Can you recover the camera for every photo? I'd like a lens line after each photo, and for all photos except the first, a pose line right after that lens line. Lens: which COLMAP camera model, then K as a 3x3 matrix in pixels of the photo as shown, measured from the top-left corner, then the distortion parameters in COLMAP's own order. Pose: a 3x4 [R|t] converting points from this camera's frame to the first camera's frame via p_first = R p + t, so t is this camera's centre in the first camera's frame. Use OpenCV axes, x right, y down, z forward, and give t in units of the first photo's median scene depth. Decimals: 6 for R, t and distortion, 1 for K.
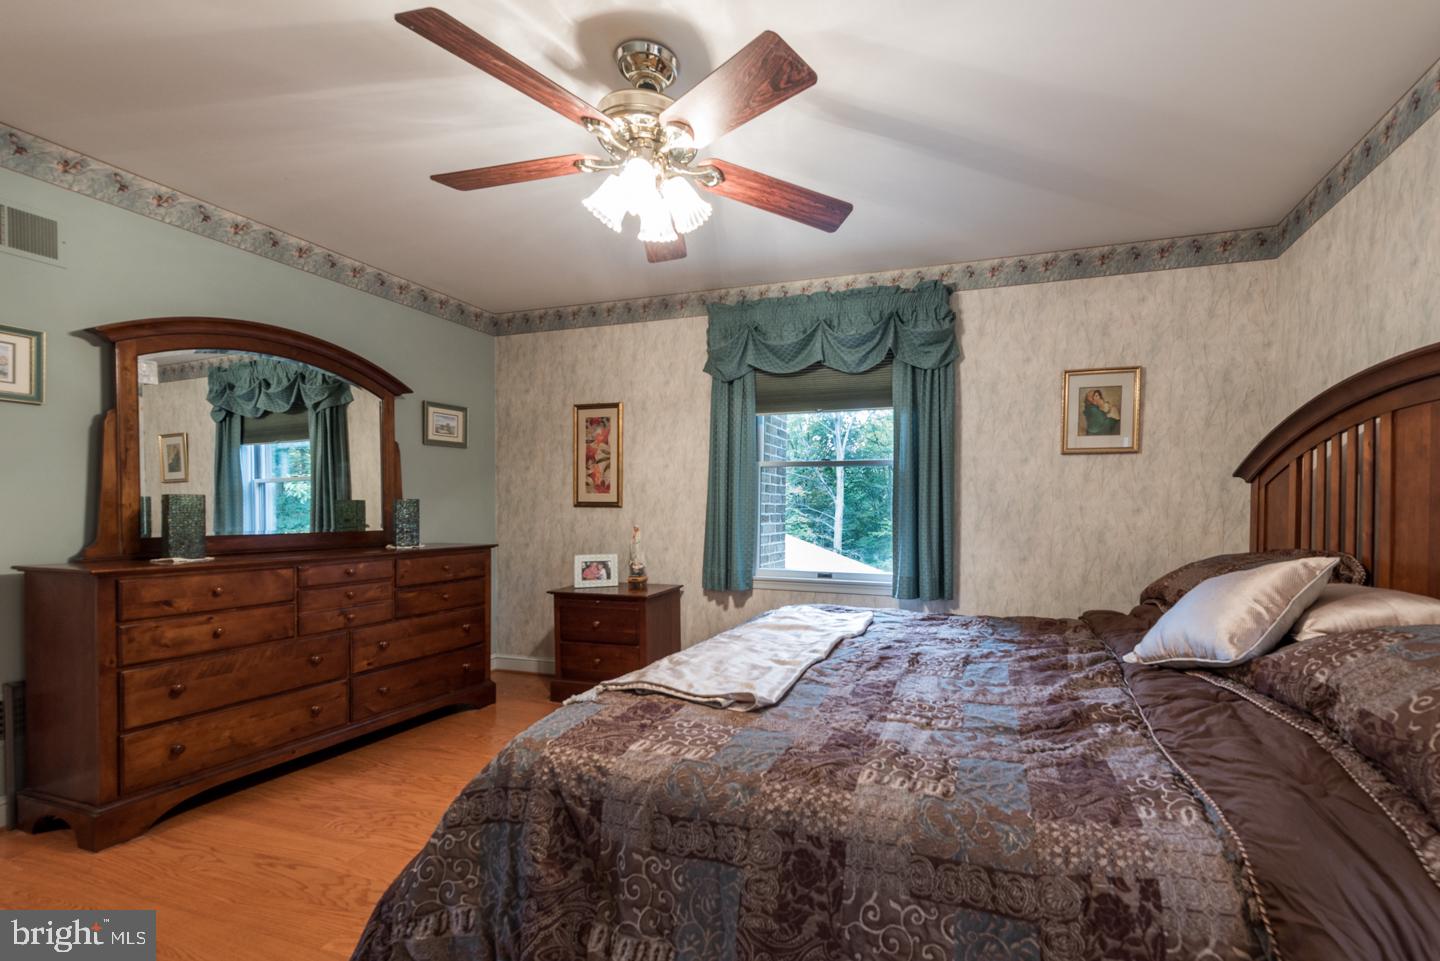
lens RADIAL K [[602.1, 0, 809.5], [0, 602.1, 540.4], [0, 0, 1]] dist [0.000537, -0.000077]
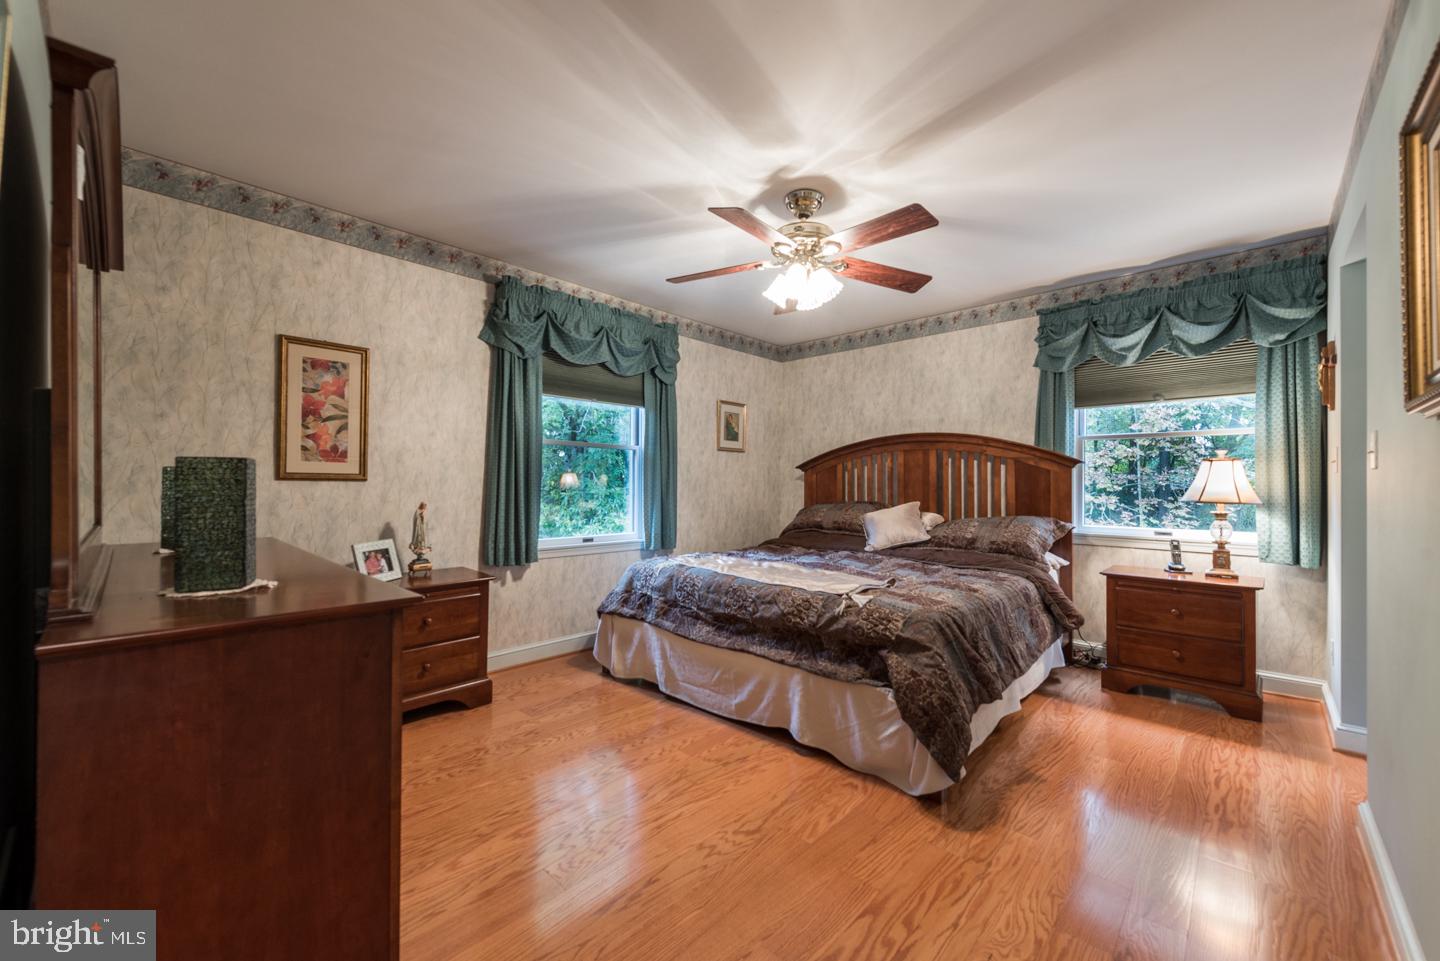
lens RADIAL K [[560.8, 0, 719.4], [0, 560.8, 510.1], [0, 0, 1]] dist [0.009077, -0.000454]
pose [[0.439735, -0.043461, 0.897075, -0.806717], [0.039653, 0.998794, 0.028952, -0.020543], [-0.897252, 0.022840, 0.440928, 0.272210]]
